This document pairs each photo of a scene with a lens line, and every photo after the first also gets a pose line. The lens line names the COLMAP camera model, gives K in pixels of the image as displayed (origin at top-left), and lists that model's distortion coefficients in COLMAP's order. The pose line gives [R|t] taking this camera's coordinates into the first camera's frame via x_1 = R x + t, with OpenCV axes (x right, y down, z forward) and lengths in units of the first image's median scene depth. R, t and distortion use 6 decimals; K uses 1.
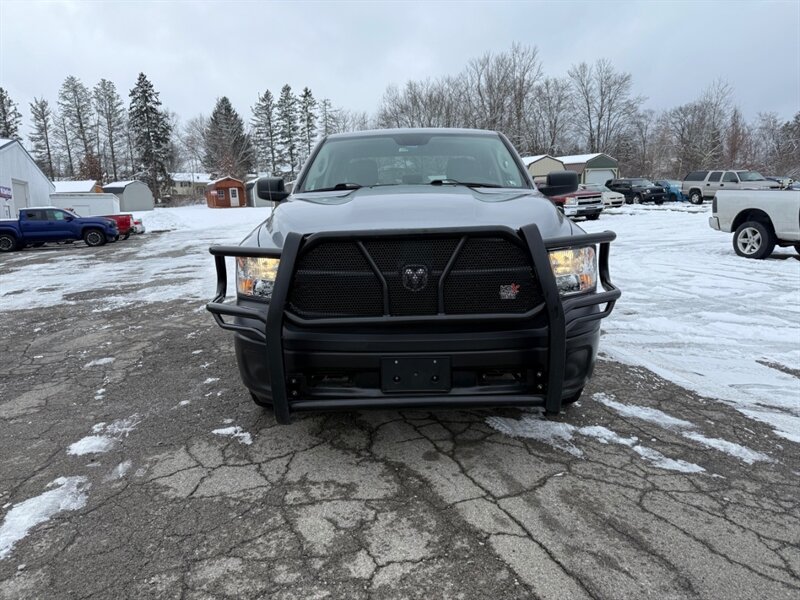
lens RADIAL K [[558.0, 0, 407.1], [0, 558.0, 299.8], [0, 0, 1]] dist [0.026477, -0.031415]
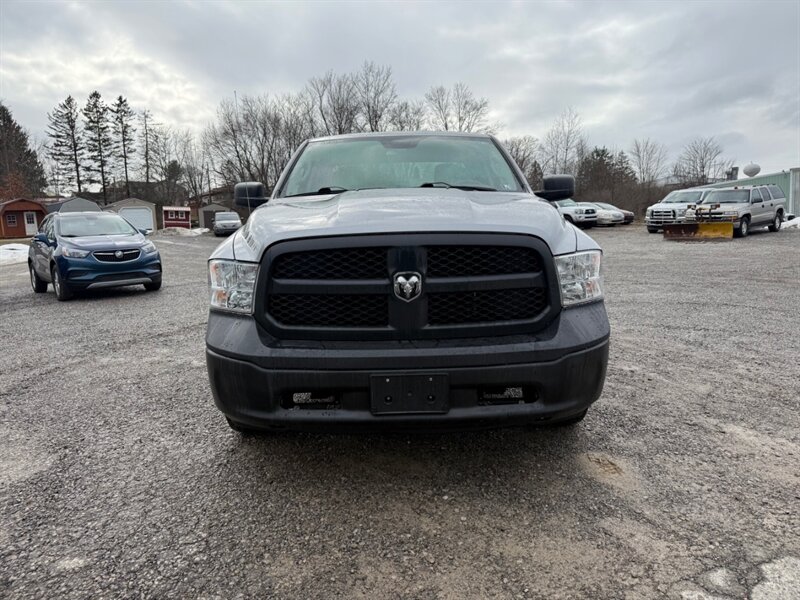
lens RADIAL K [[558.0, 0, 398.9], [0, 558.0, 291.1], [0, 0, 1]] dist [0.026477, -0.031415]
pose [[0.952703, -0.036362, 0.301719, -0.045994], [0.055556, 0.996924, -0.055276, -0.013242], [-0.298781, 0.069424, 0.951793, 0.086930]]
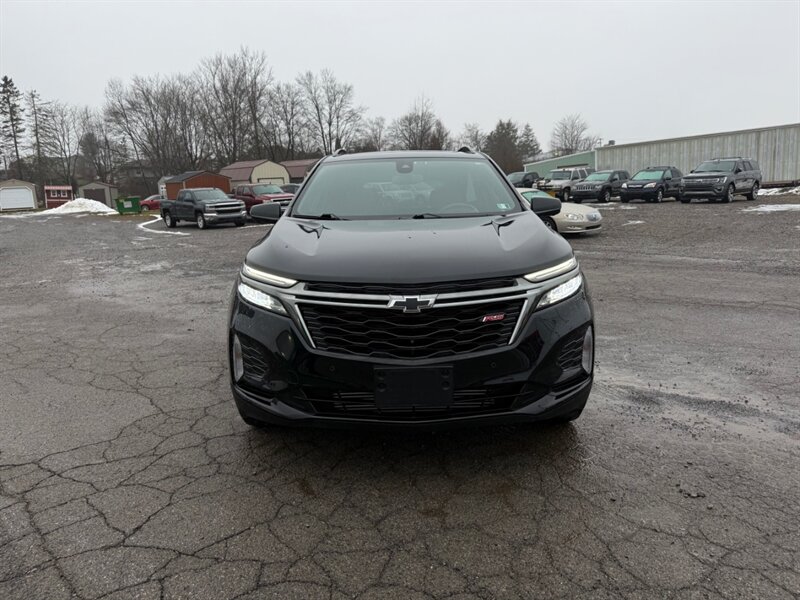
lens RADIAL K [[558.0, 0, 401.9], [0, 558.0, 300.4], [0, 0, 1]] dist [0.026477, -0.031415]
pose [[0.919311, -0.085703, 0.384085, 0.021649], [0.085298, 0.996191, 0.018123, 0.004655], [-0.384175, 0.016101, 0.923120, -0.031915]]
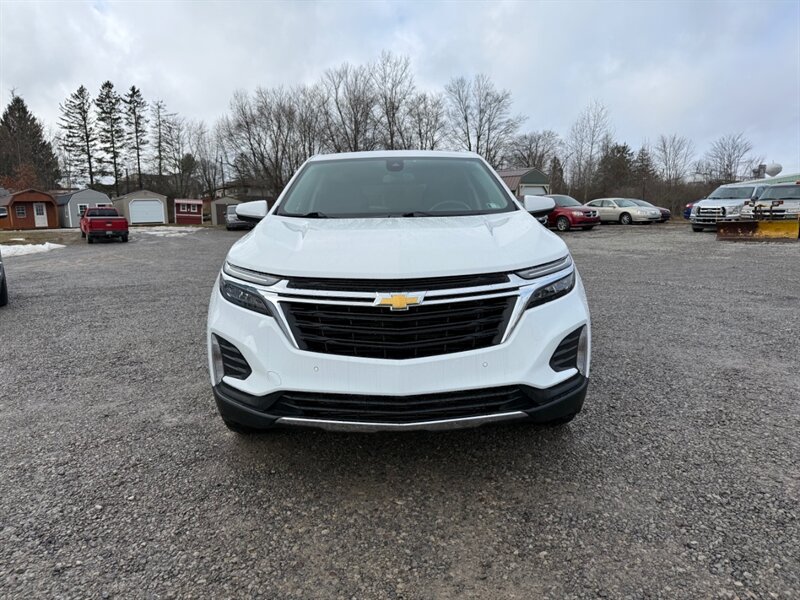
lens RADIAL K [[558.0, 0, 398.1], [0, 558.0, 295.1], [0, 0, 1]] dist [0.026477, -0.031415]
pose [[0.959820, -0.027023, 0.279313, -0.044163], [0.040581, 0.998256, -0.042874, -0.016412], [-0.277667, 0.052487, 0.959243, 0.107563]]
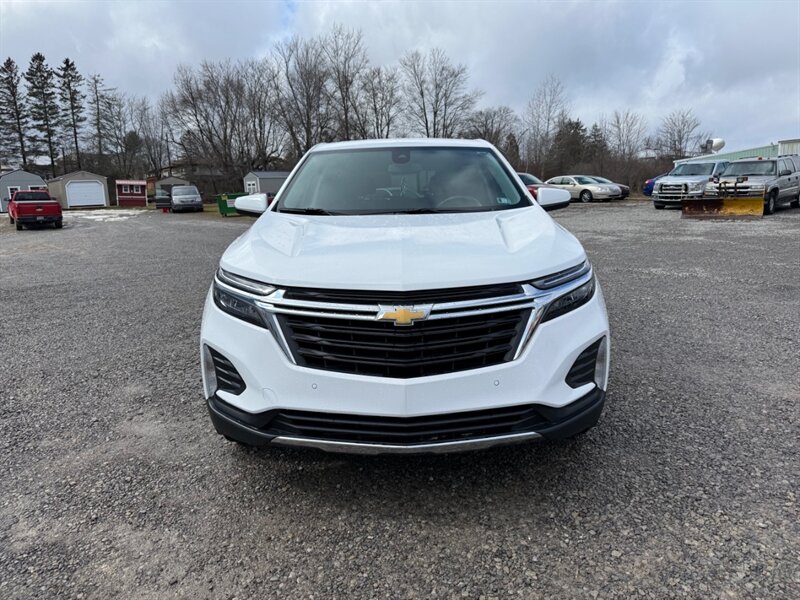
lens RADIAL K [[558.0, 0, 397.3], [0, 558.0, 294.8], [0, 0, 1]] dist [0.026477, -0.031415]
pose [[0.936006, -0.061427, 0.346584, -0.040962], [0.065896, 0.997826, -0.001113, -0.019857], [-0.345762, 0.023880, 0.938018, 0.119153]]
